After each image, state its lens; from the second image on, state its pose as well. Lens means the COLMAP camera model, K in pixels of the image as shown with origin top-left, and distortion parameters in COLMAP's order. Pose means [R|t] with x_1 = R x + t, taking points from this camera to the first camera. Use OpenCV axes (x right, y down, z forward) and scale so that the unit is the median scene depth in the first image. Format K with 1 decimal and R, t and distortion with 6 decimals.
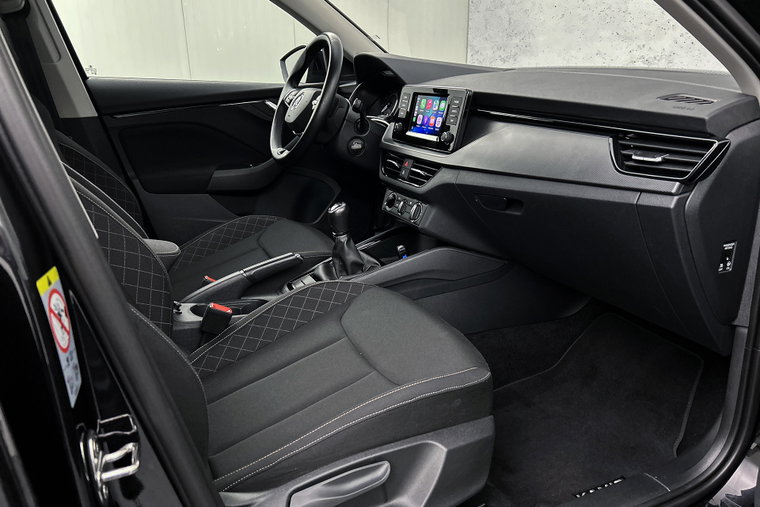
lens RADIAL K [[571.9, 0, 381.8], [0, 571.9, 250.6], [0, 0, 1]] dist [0.062307, -0.066687]
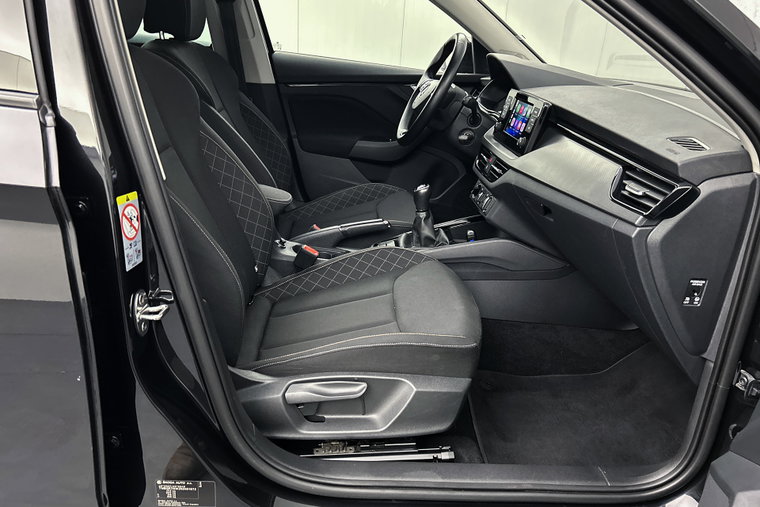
lens RADIAL K [[571.9, 0, 387.3], [0, 571.9, 253.3], [0, 0, 1]] dist [0.062307, -0.066687]
pose [[0.929628, 0.205446, -0.305916, 0.260456], [-0.189866, 0.978530, 0.080186, -0.026800], [0.315822, -0.016460, 0.948676, -0.149687]]
